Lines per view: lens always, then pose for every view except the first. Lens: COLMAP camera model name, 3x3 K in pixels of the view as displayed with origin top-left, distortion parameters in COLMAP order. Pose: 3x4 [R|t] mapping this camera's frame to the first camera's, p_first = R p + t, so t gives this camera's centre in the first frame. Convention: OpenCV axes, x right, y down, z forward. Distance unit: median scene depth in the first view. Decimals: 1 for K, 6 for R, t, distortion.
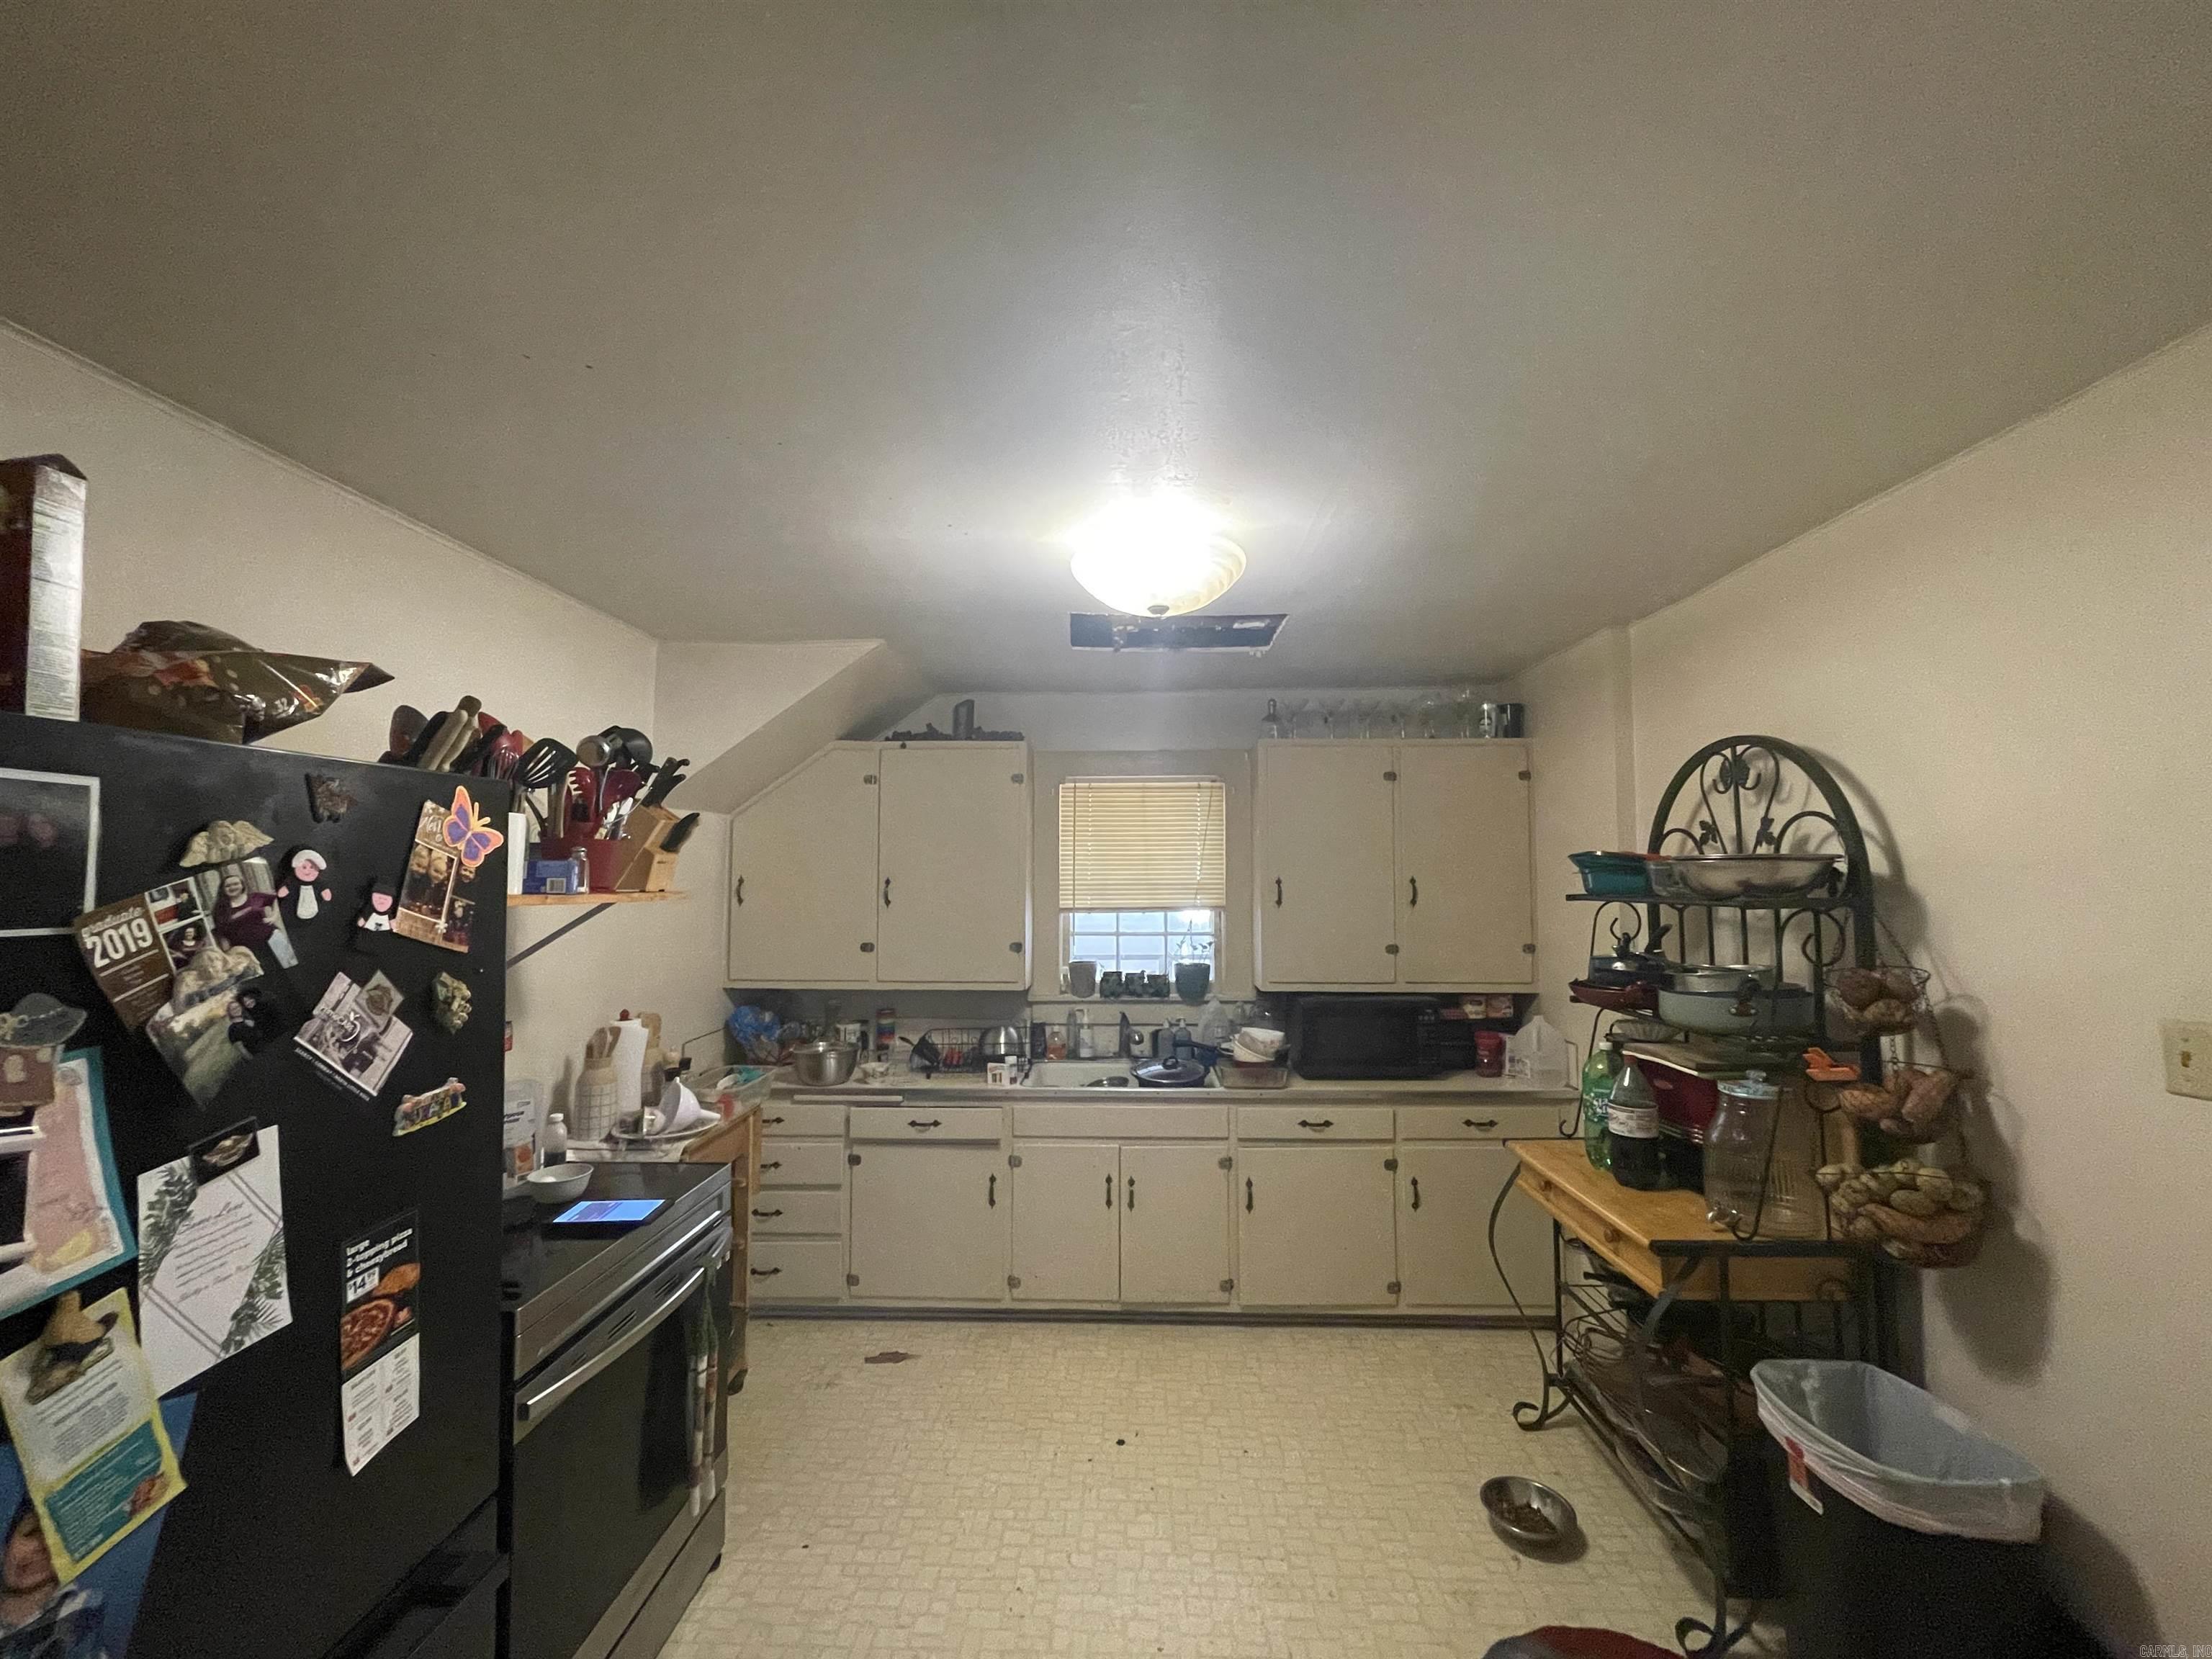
lens RADIAL K [[897.8, 0, 1105.0], [0, 897.8, 832.3], [0, 0, 1]] dist [-0.001960, -0.000395]
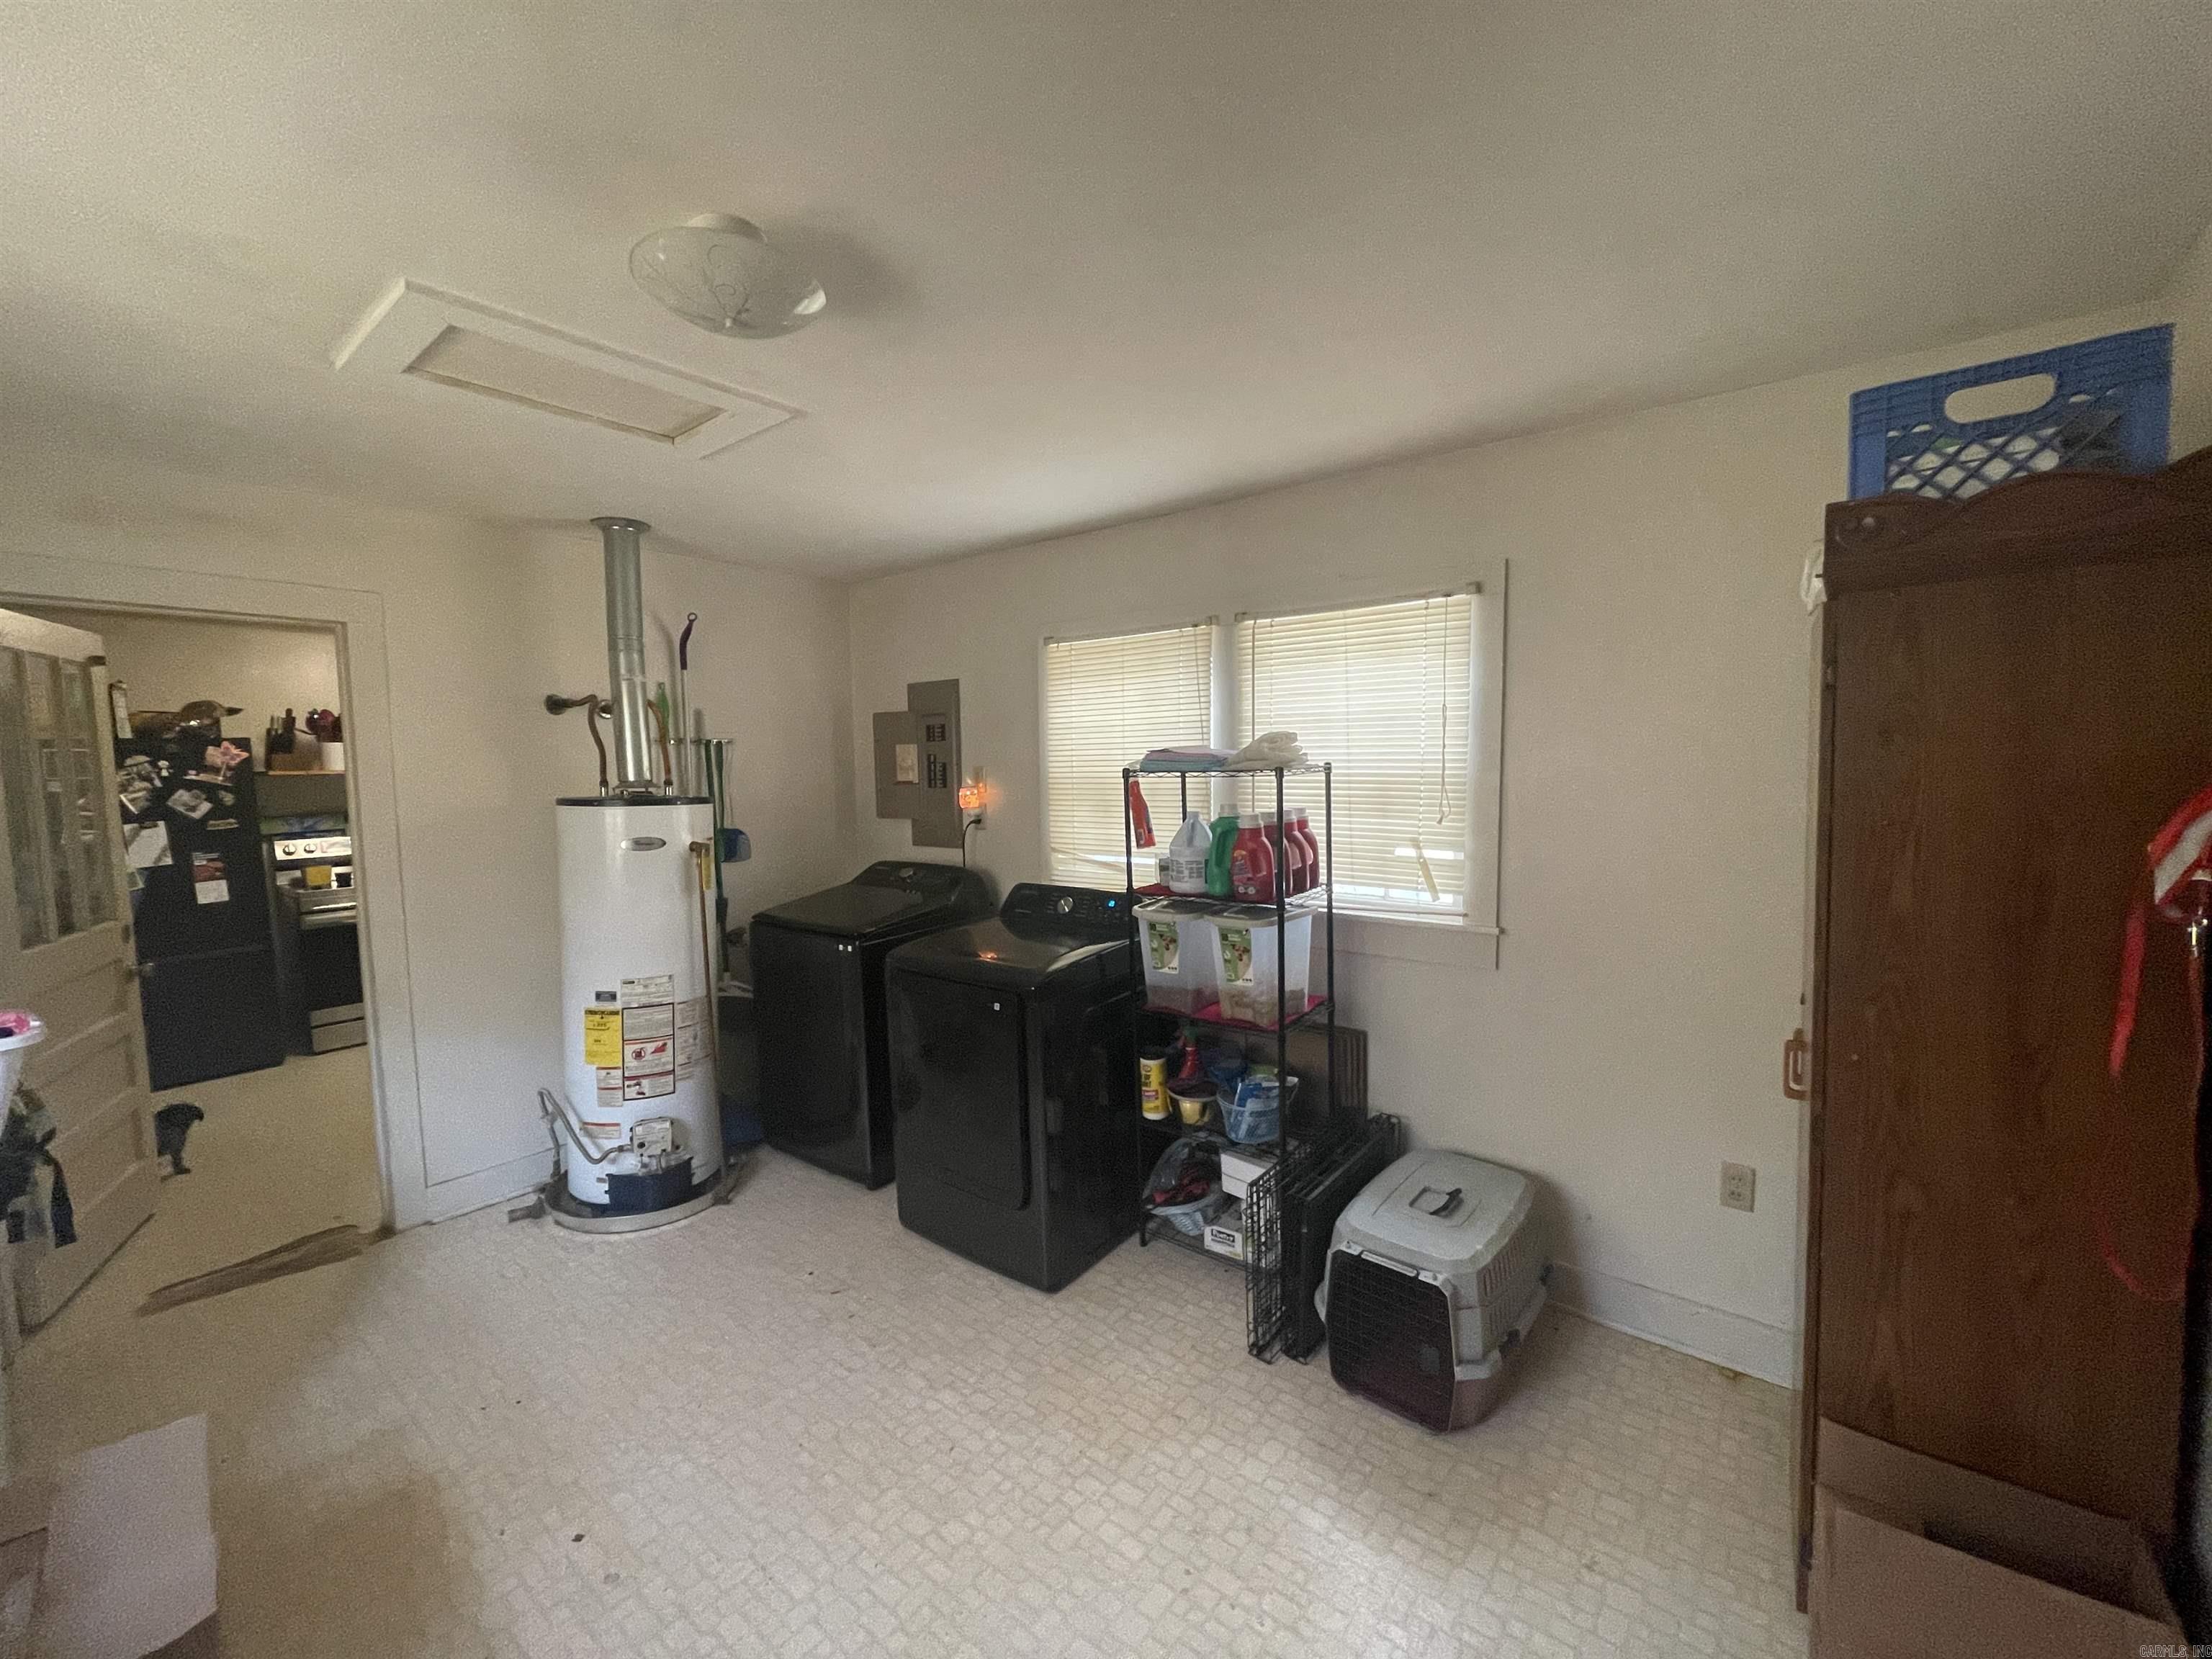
lens RADIAL K [[897.8, 0, 1098.1], [0, 897.8, 824.2], [0, 0, 1]] dist [-0.001960, -0.000395]
pose [[0.799558, 0.032517, -0.599708, 5.328113], [0.050033, 0.991456, 0.120464, 0.027955], [0.598501, -0.126323, 0.791100, 0.219678]]
